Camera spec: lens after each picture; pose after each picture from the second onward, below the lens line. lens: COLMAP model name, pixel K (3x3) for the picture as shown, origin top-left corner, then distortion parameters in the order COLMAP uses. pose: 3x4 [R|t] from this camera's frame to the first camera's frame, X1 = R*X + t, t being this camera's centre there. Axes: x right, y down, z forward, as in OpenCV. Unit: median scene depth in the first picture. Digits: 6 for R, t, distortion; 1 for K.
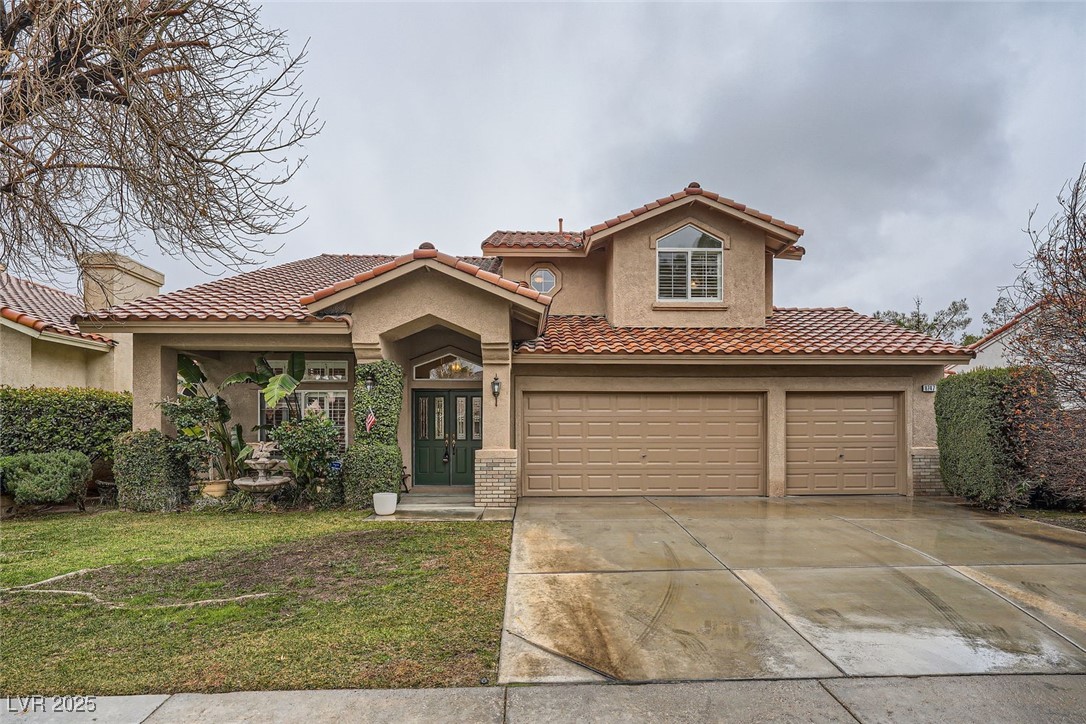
lens RADIAL K [[534.9, 0, 541.6], [0, 534.9, 434.6], [0, 0, 1]] dist [0.003750, 0.000250]
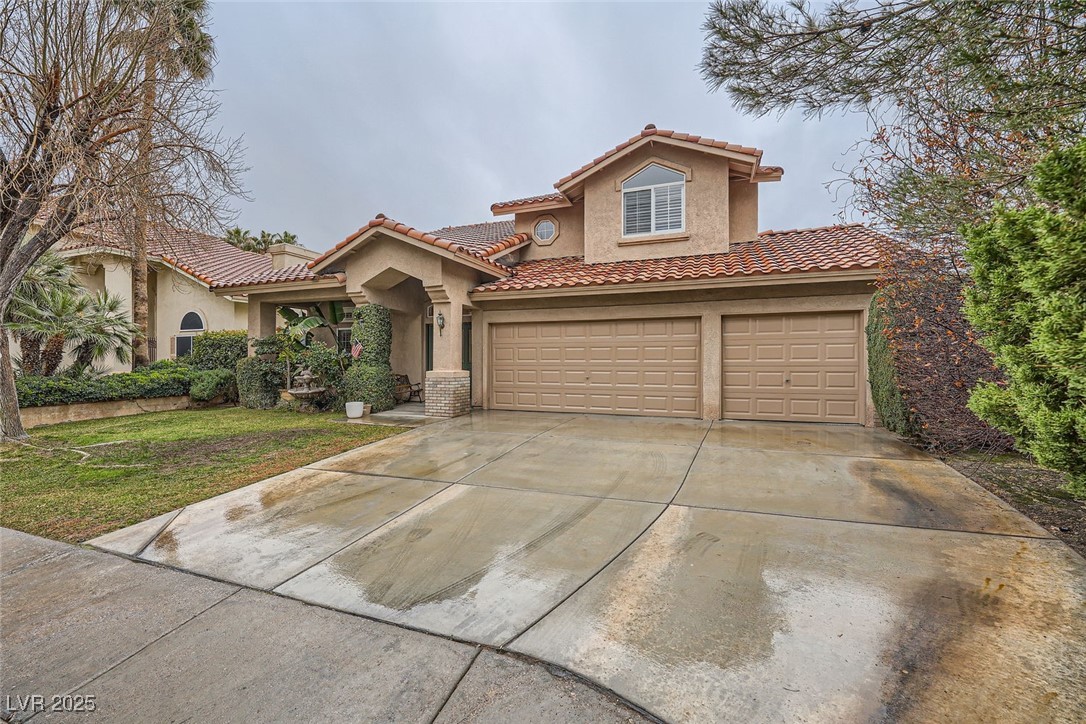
lens RADIAL K [[427.8, 0, 538.1], [0, 427.8, 360.7], [0, 0, 1]] dist [-0.011306, 0.000281]
pose [[0.928809, 0.000173, -0.370560, 0.440521], [0.001162, 0.999994, 0.003379, 0.001302], [0.370558, -0.003569, 0.928803, 0.134683]]
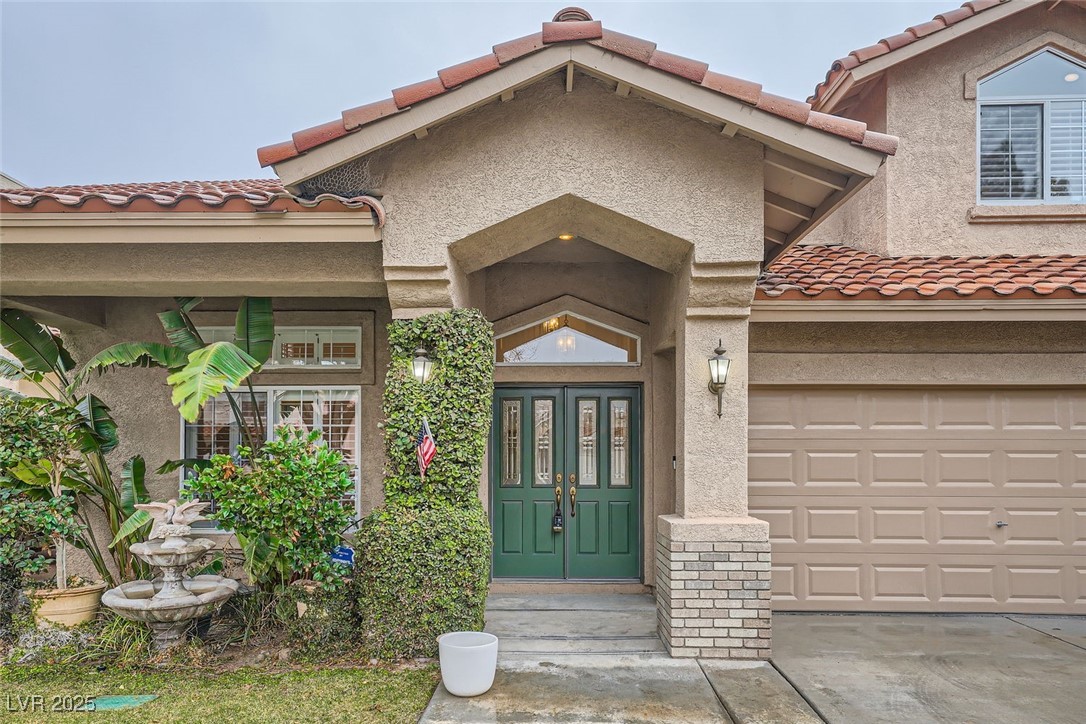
lens RADIAL K [[704.4, 0, 567.5], [0, 704.4, 446.2], [0, 0, 1]] dist [0.017779, -0.000763]
pose [[0.999457, -0.001397, -0.032927, -0.164307], [0.000812, 0.999842, -0.017776, -0.017770], [0.032947, 0.017740, 0.999300, 0.389691]]
